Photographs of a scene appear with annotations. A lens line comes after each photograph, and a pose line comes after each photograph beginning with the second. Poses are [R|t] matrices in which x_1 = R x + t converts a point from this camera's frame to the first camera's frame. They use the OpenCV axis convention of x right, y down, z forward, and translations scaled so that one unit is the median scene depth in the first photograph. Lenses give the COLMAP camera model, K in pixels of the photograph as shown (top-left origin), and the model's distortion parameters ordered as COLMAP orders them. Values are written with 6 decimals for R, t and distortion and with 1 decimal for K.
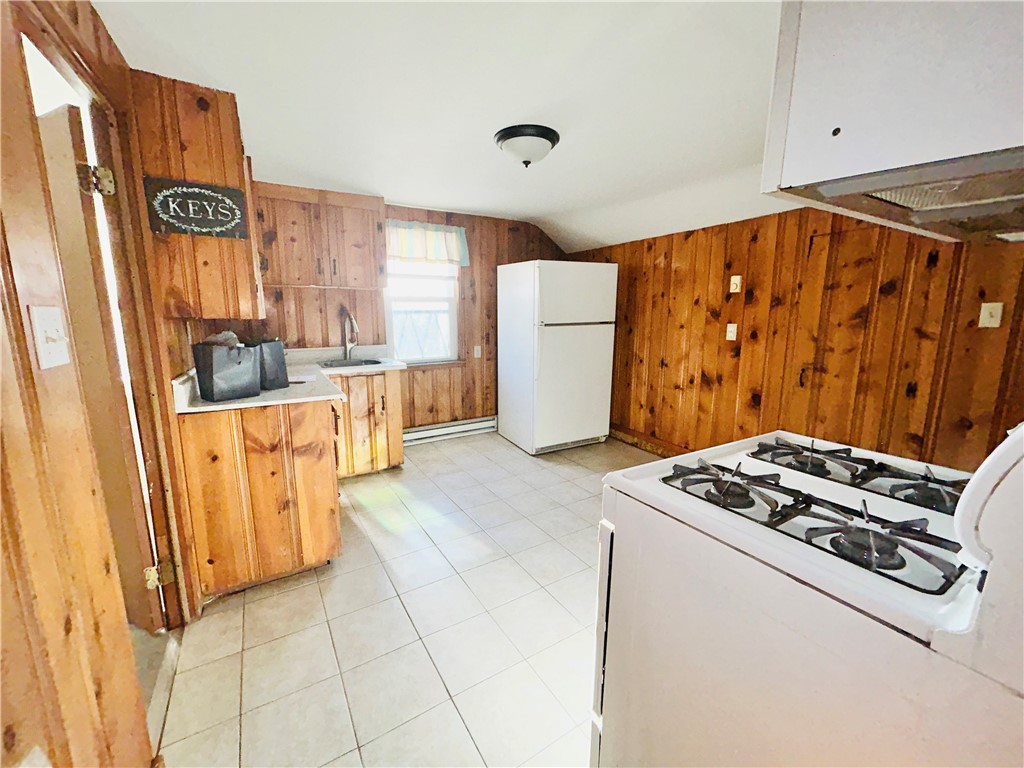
lens RADIAL K [[411.5, 0, 506.2], [0, 411.5, 385.5], [0, 0, 1]] dist [-0.001324, 0.000773]
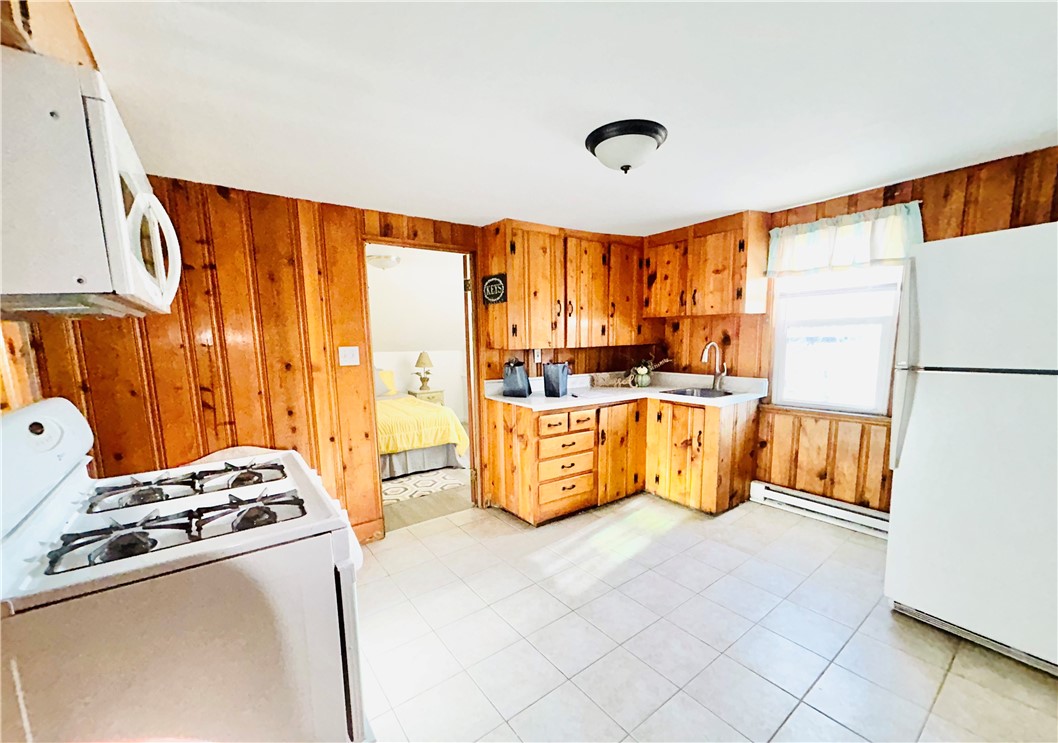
lens RADIAL K [[424.0, 0, 532.5], [0, 424.0, 398.1], [0, 0, 1]] dist [0.000994, 0.000621]
pose [[0.107516, 0.144017, -0.983717, 0.585854], [-0.157606, 0.979410, 0.126161, -0.107987], [0.981632, 0.141476, 0.128000, 0.488980]]
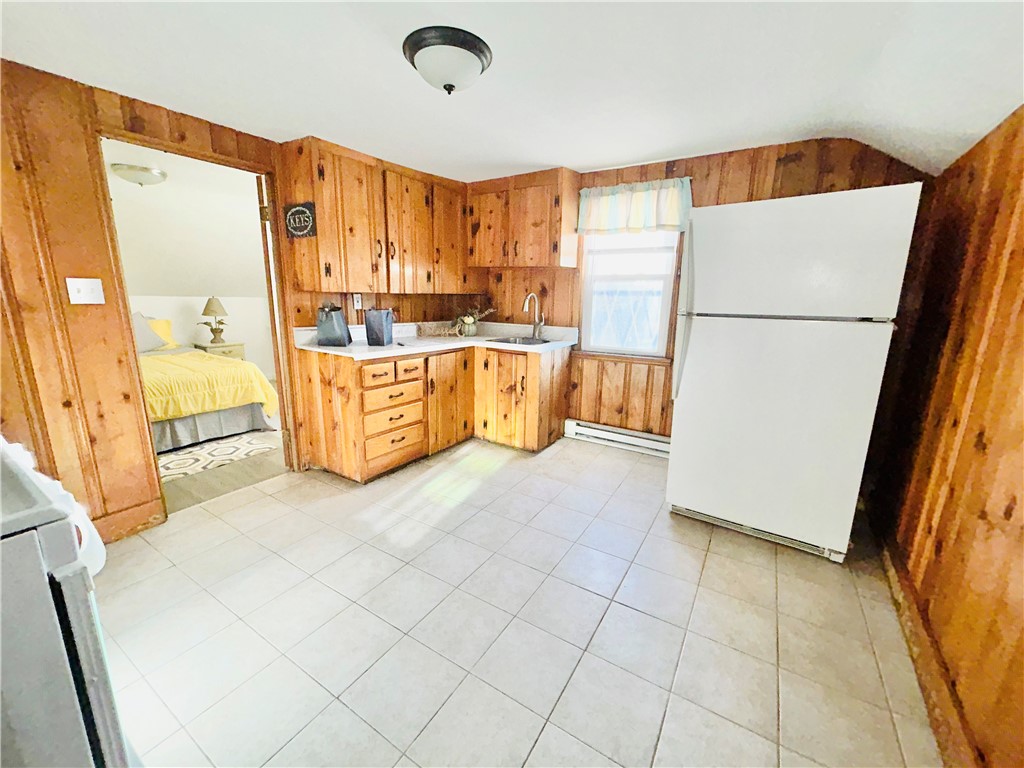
lens RADIAL K [[411.5, 0, 512.7], [0, 411.5, 383.5], [0, 0, 1]] dist [-0.001324, 0.000773]
pose [[0.453465, 0.204123, -0.867585, 0.547473], [-0.176438, 0.974716, 0.137108, -0.088687], [0.873636, 0.090901, 0.478014, 0.499338]]
